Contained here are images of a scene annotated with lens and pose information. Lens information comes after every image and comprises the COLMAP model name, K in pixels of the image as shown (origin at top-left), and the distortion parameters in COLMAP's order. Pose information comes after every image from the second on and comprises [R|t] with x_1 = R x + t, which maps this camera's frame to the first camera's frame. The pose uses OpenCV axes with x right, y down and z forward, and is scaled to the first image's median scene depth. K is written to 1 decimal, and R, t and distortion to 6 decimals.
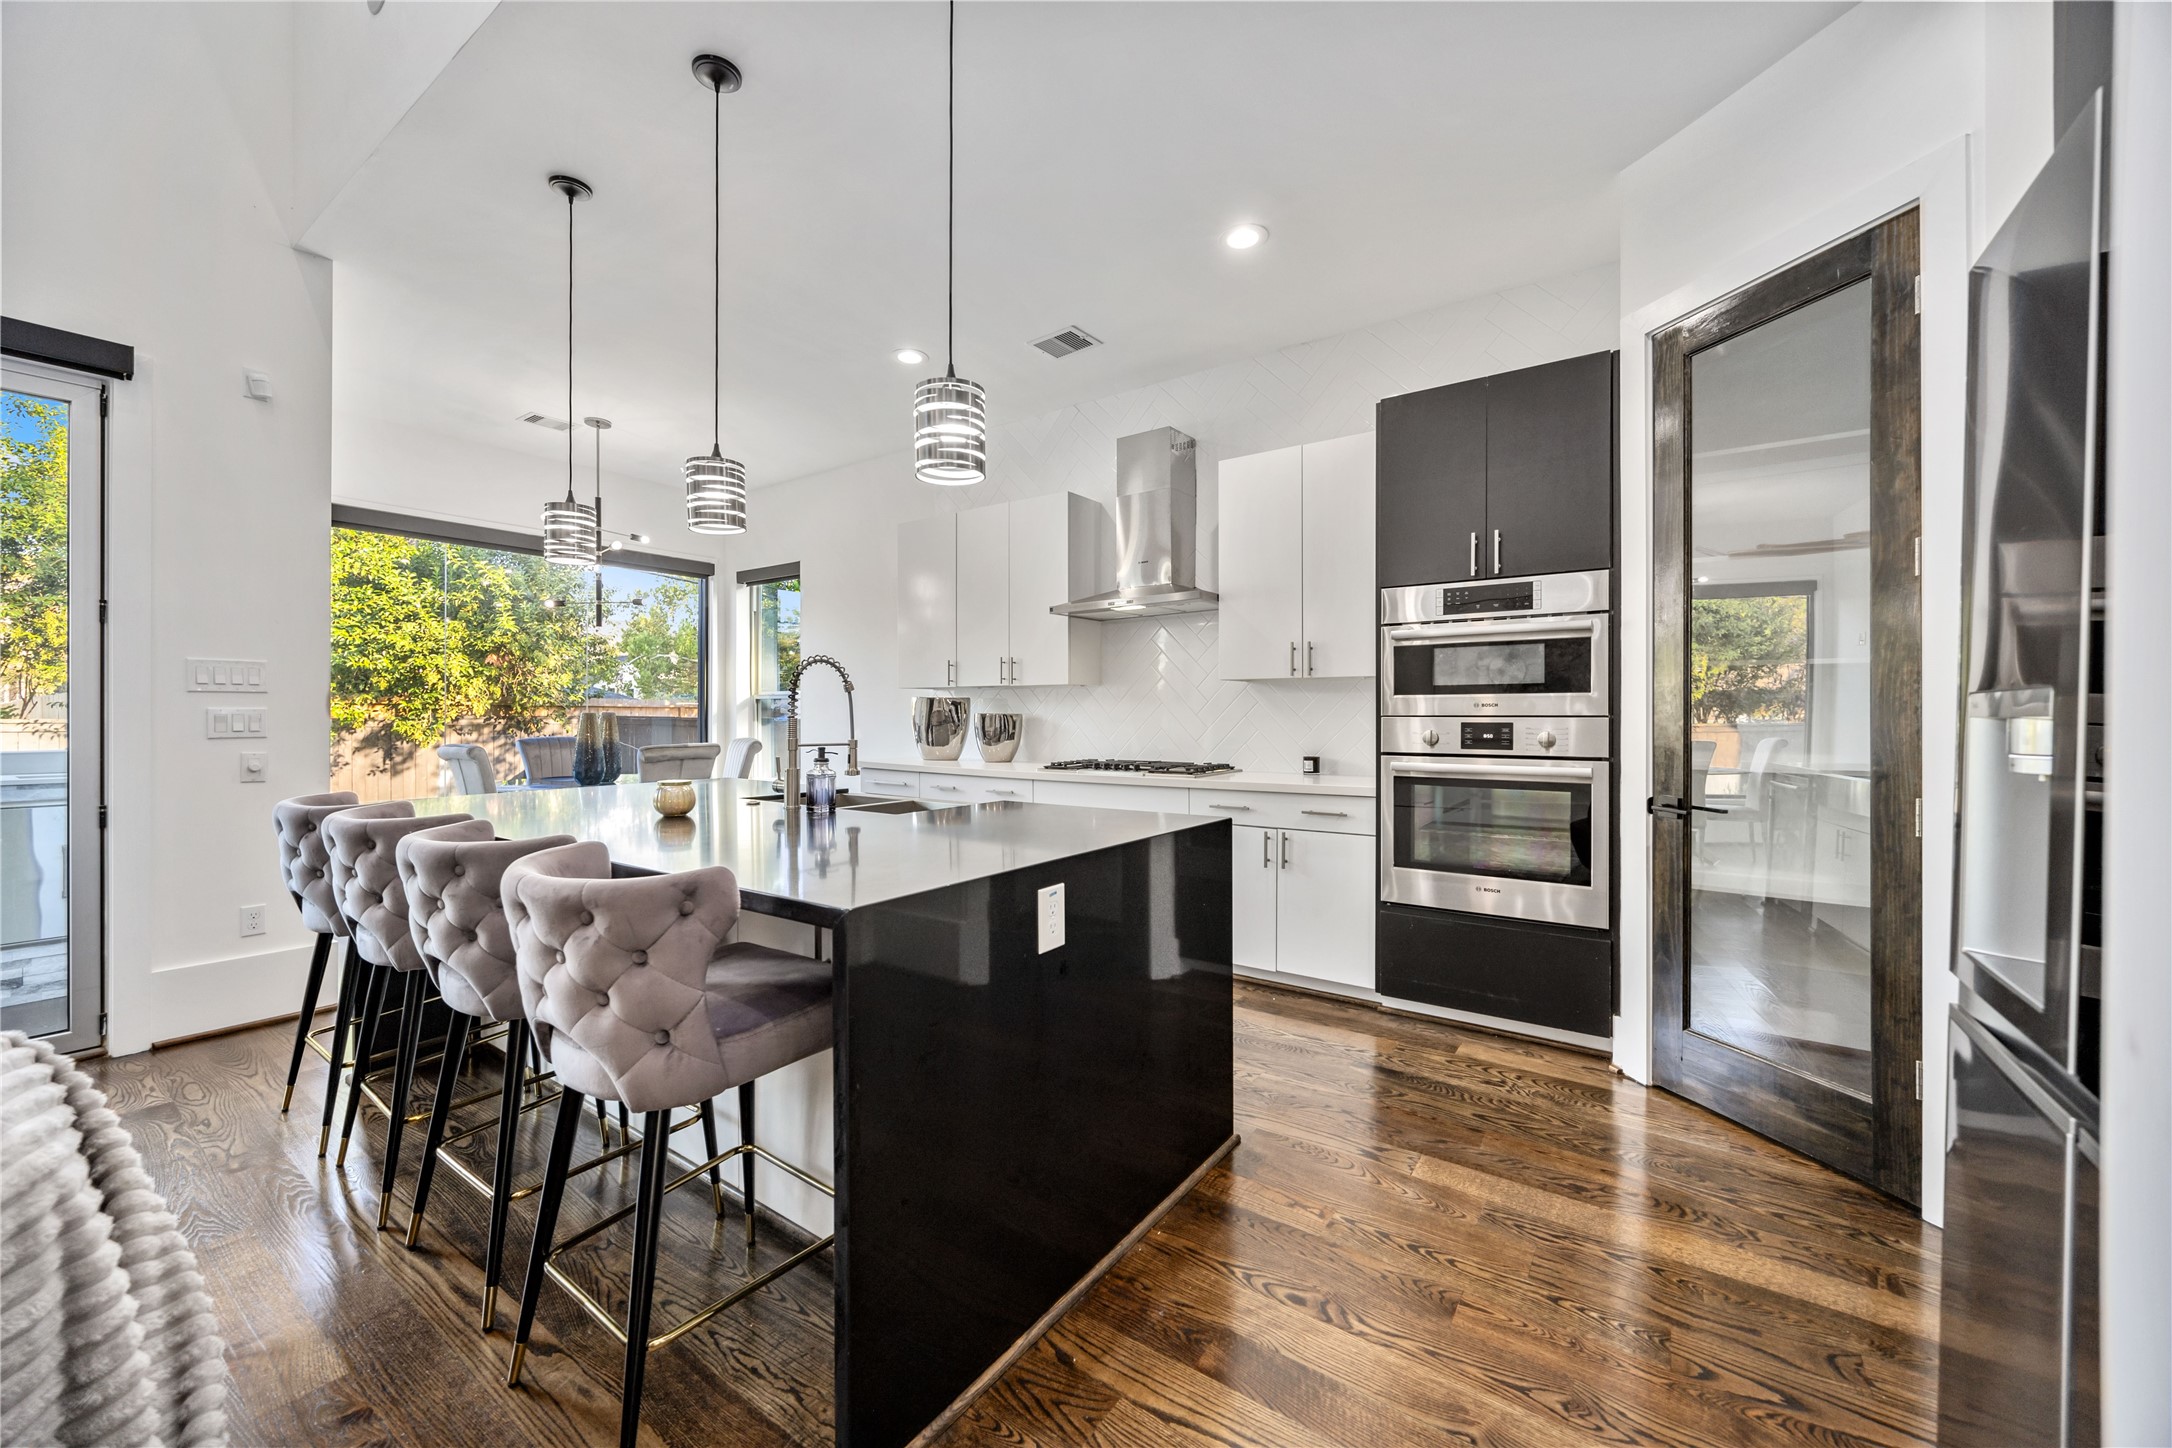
lens RADIAL K [[834.1, 0, 1081.1], [0, 834.1, 723.7], [0, 0, 1]] dist [0.000041, 0.000016]
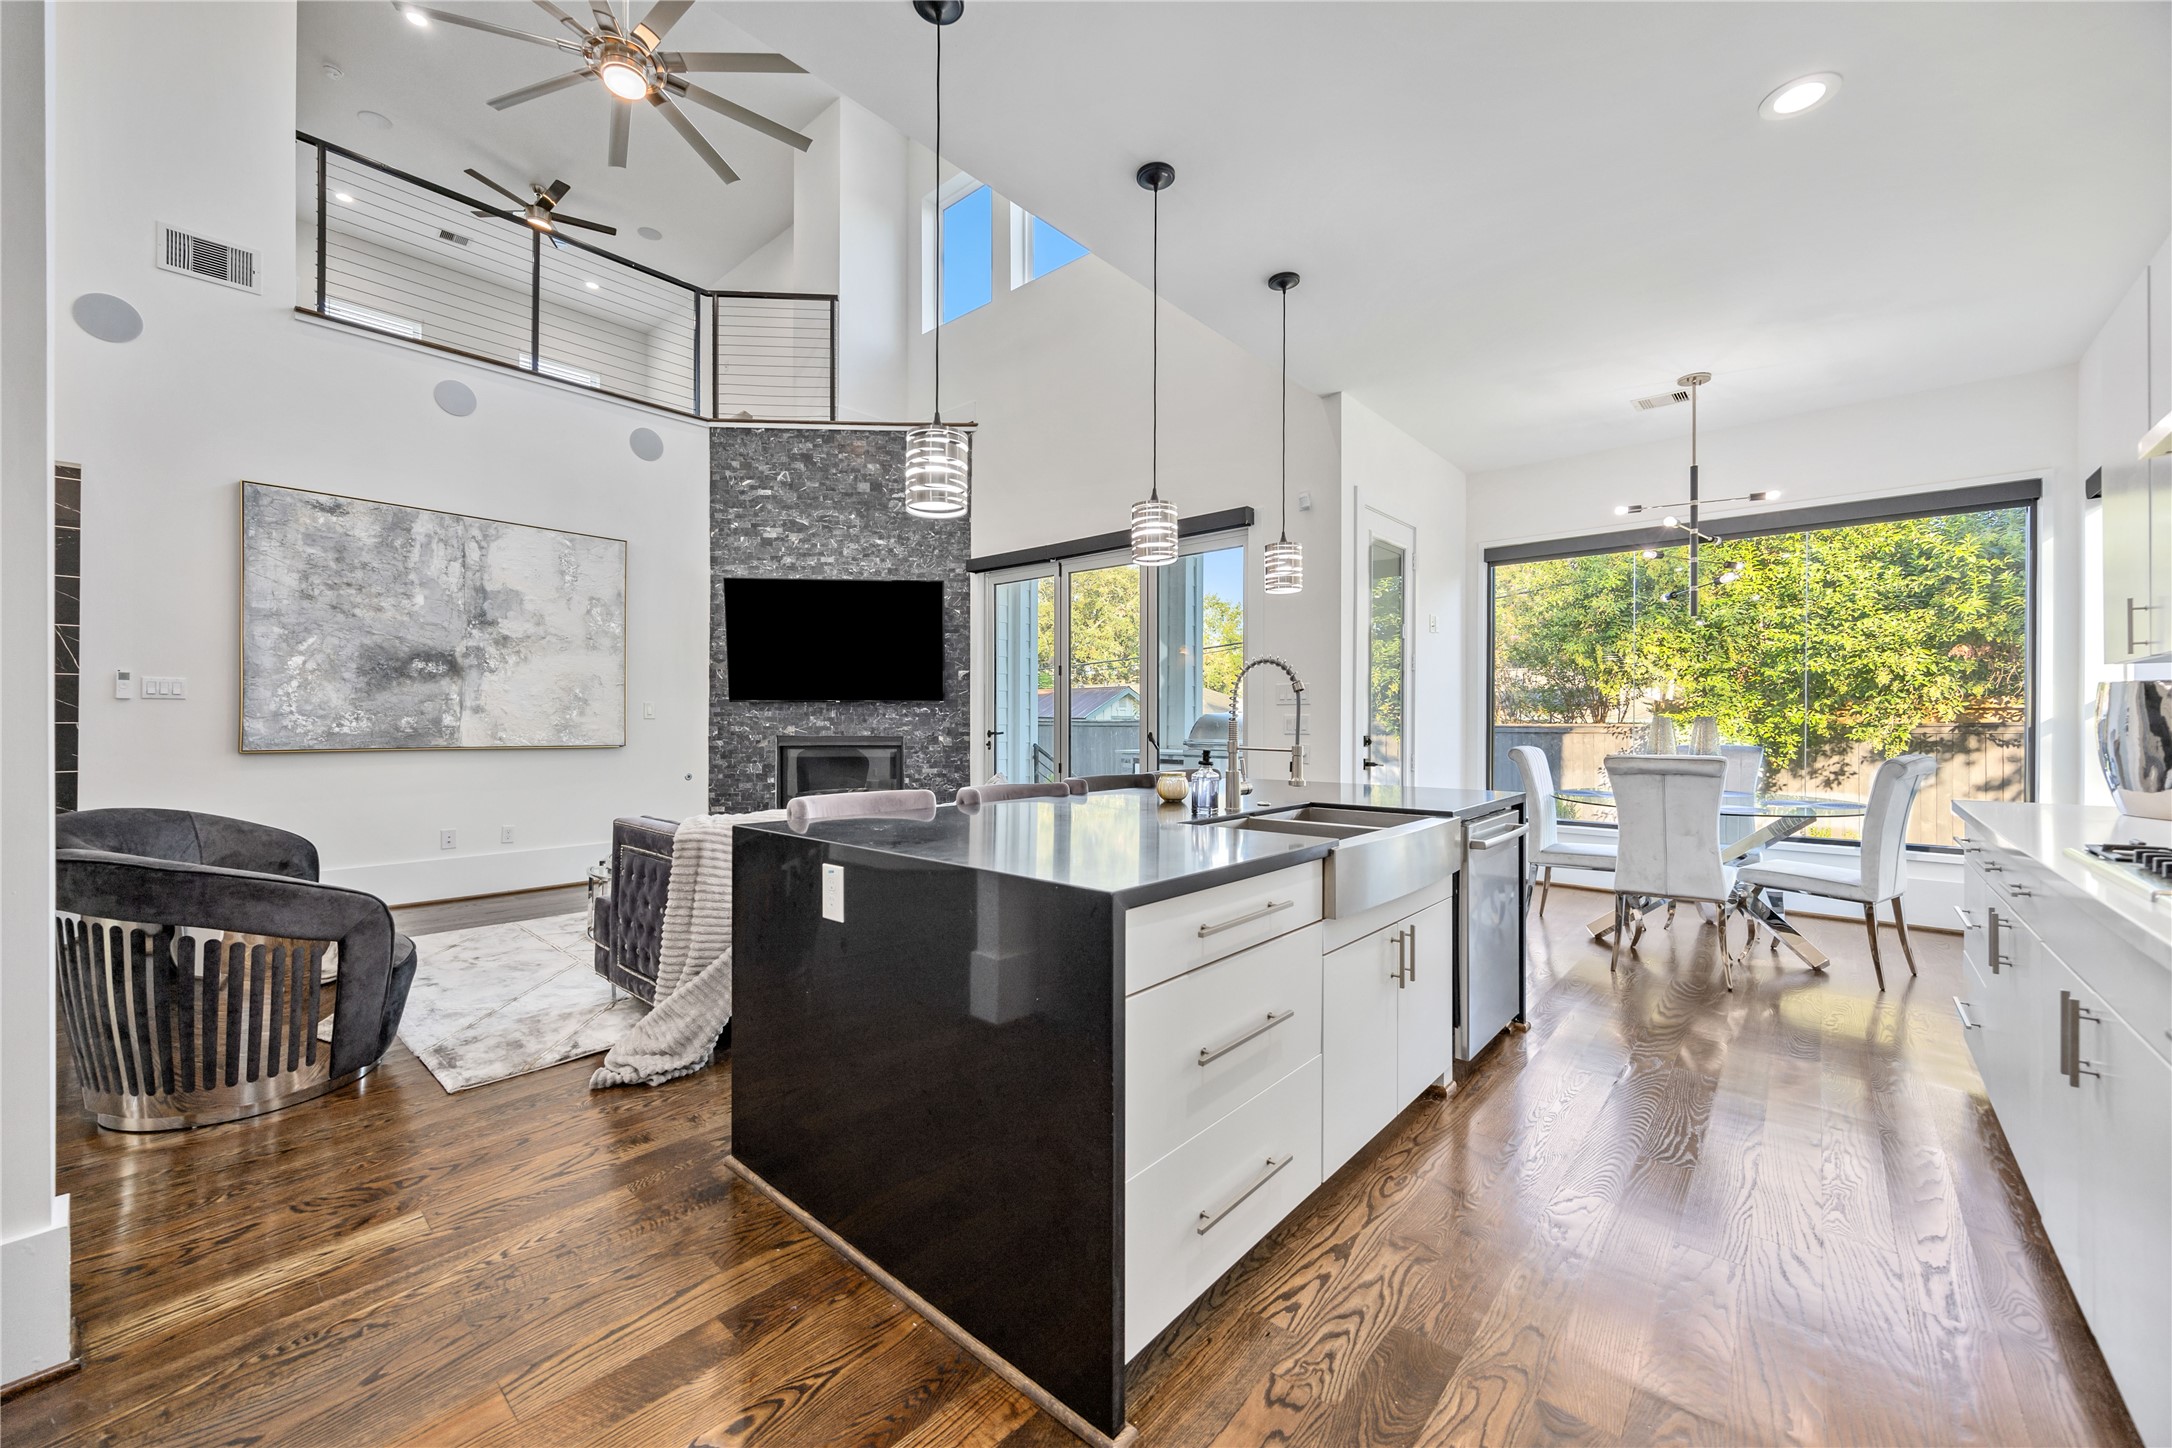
lens RADIAL K [[834.1, 0, 1089.9], [0, 834.1, 728.9], [0, 0, 1]] dist [0.000041, 0.000016]
pose [[-0.108231, 0.005782, -0.994109, 0.329201], [-0.008949, 0.999937, 0.006790, -0.000834], [0.994085, 0.009632, -0.108173, 0.454693]]
